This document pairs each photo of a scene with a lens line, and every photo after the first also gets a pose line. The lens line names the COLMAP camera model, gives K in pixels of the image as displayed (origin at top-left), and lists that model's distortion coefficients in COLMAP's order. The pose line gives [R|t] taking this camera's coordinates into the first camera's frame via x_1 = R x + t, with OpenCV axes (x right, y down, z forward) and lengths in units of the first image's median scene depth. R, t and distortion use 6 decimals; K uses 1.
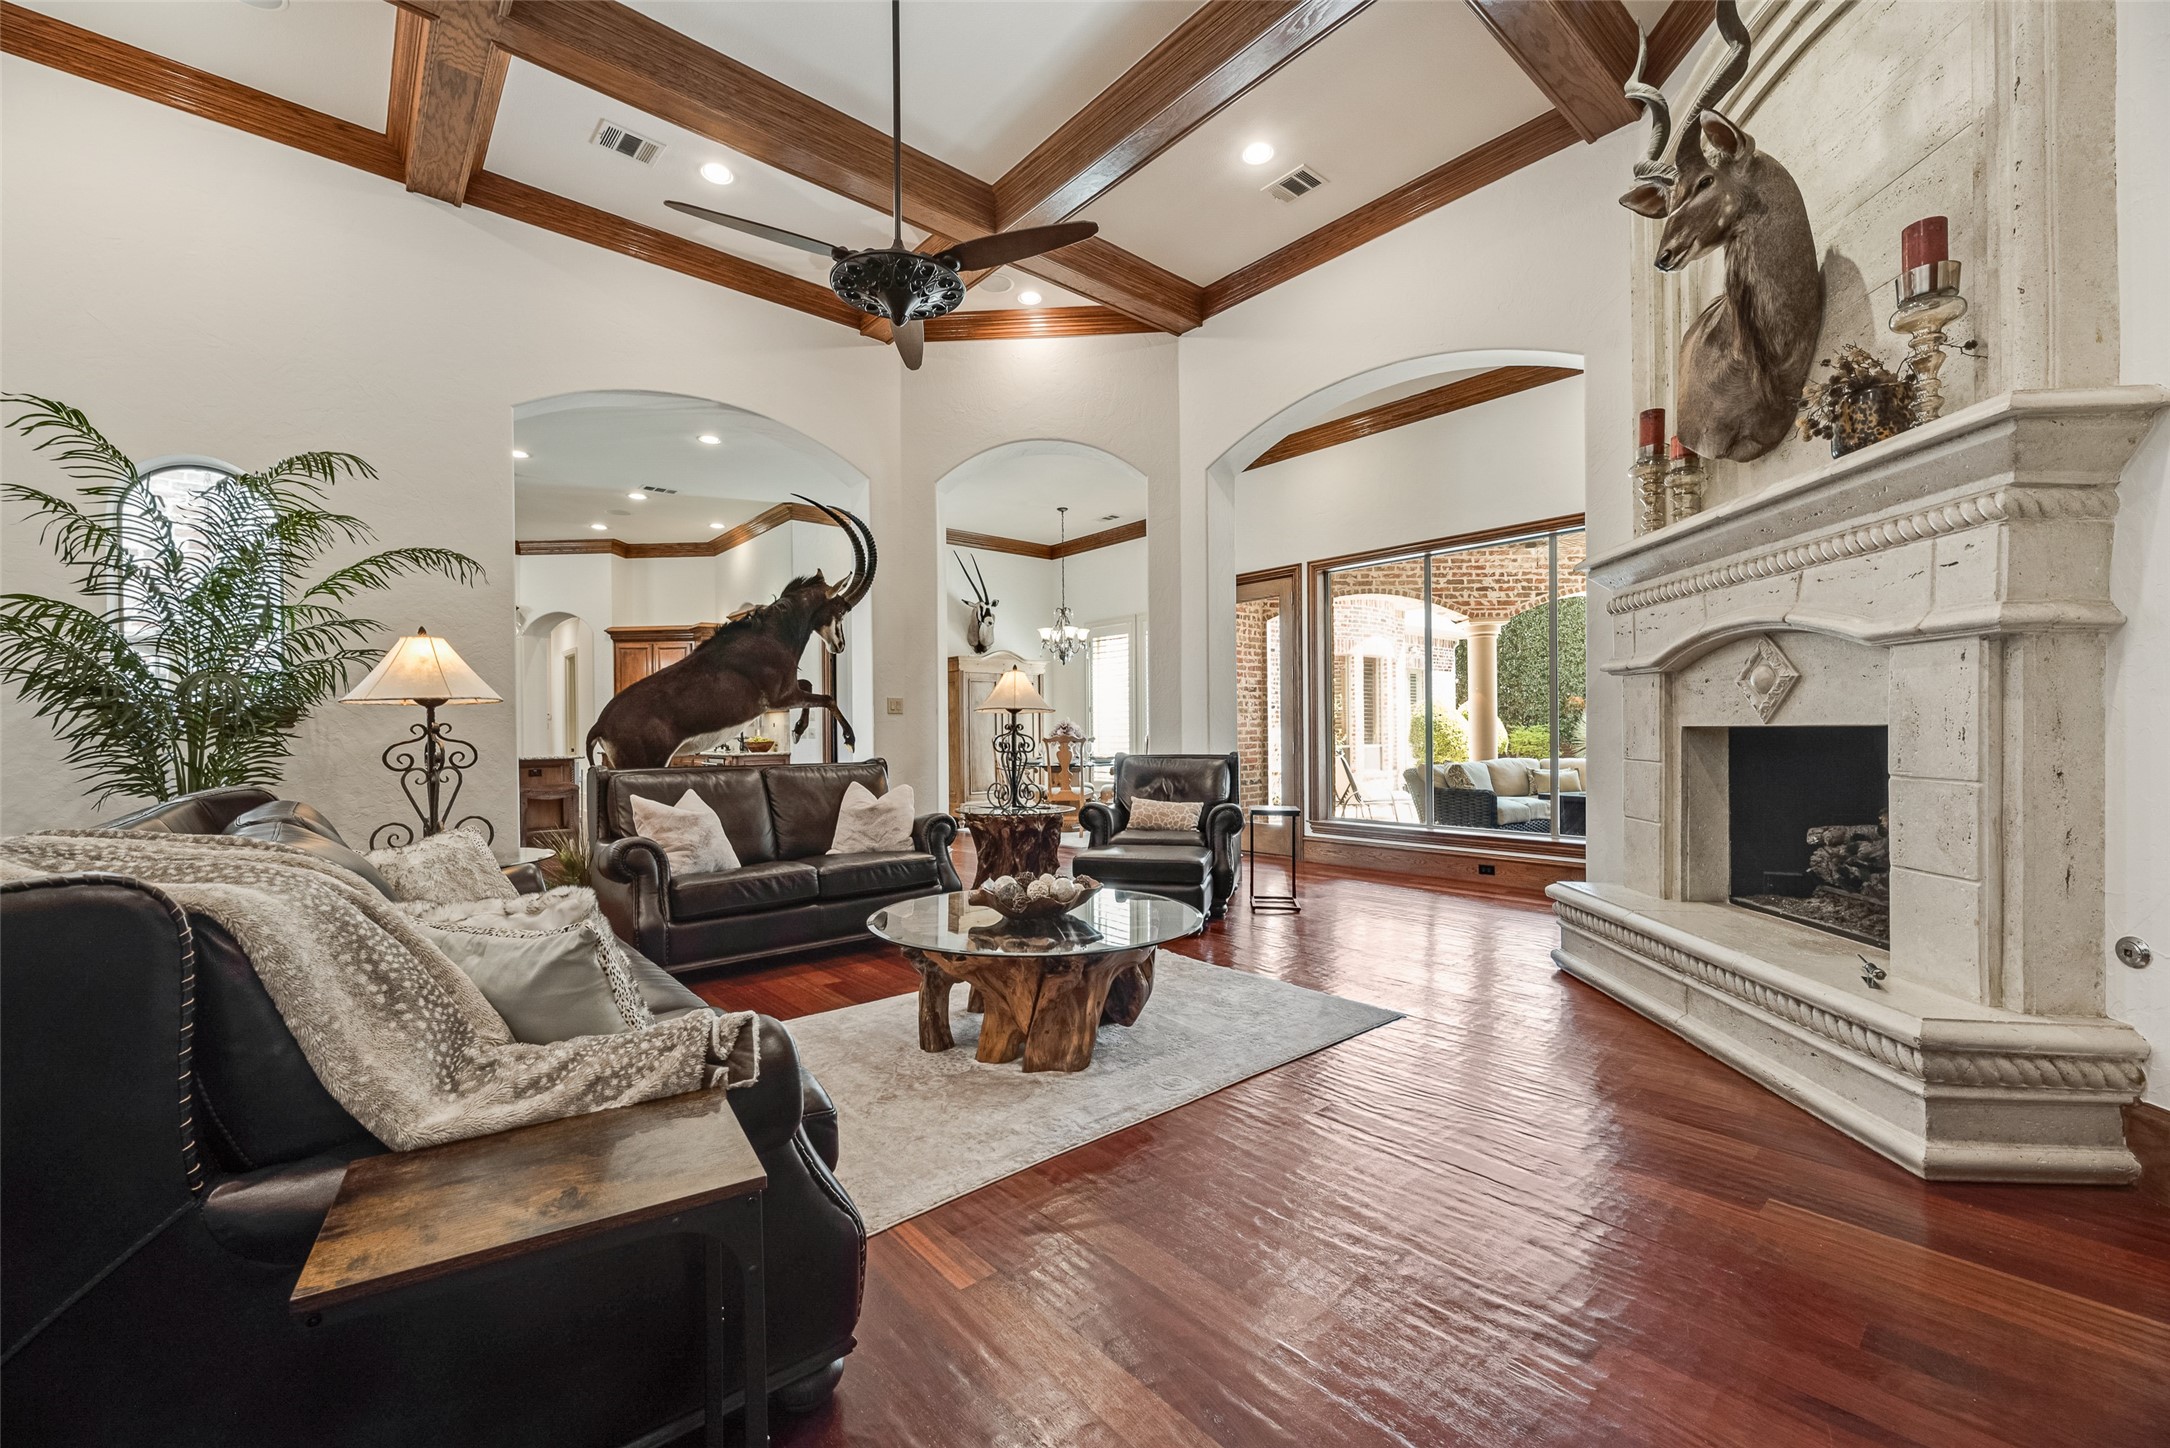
lens RADIAL K [[874.7, 0, 1082.2], [0, 874.7, 735.3], [0, 0, 1]] dist [0.009954, -0.000044]
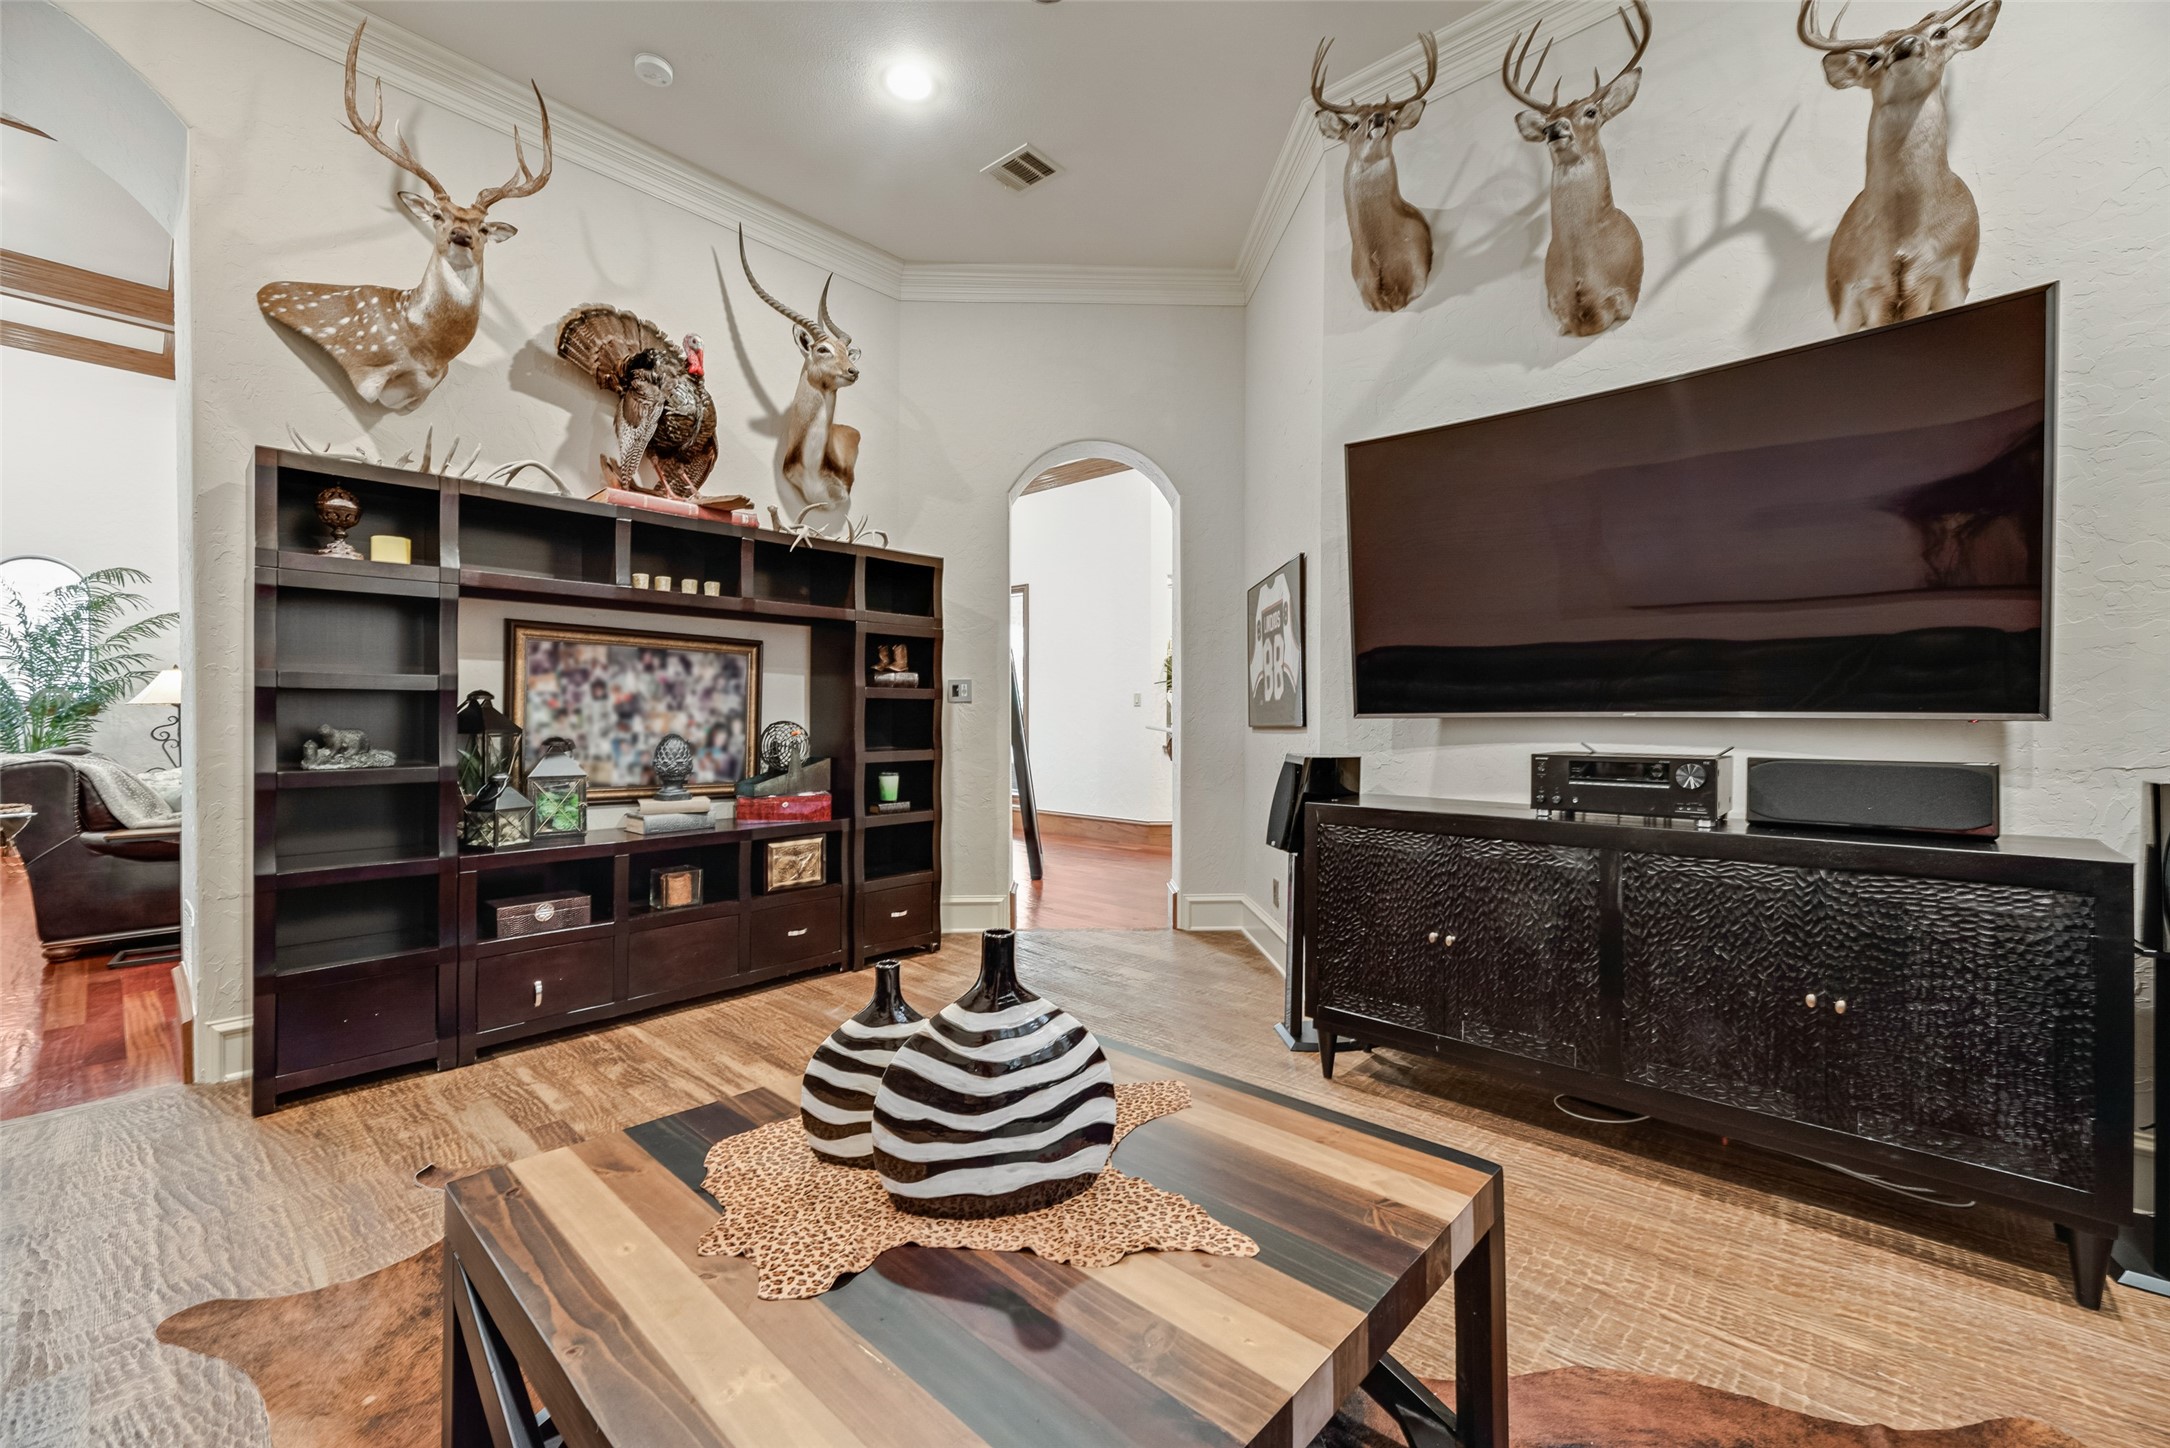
lens RADIAL K [[874.7, 0, 1083.1], [0, 874.7, 717.5], [0, 0, 1]] dist [0.009954, -0.000044]
pose [[0.993330, 0.007954, 0.115030, 0.881388], [-0.008265, 0.999963, 0.002225, -0.026933], [-0.115009, -0.003161, 0.993359, -1.011212]]
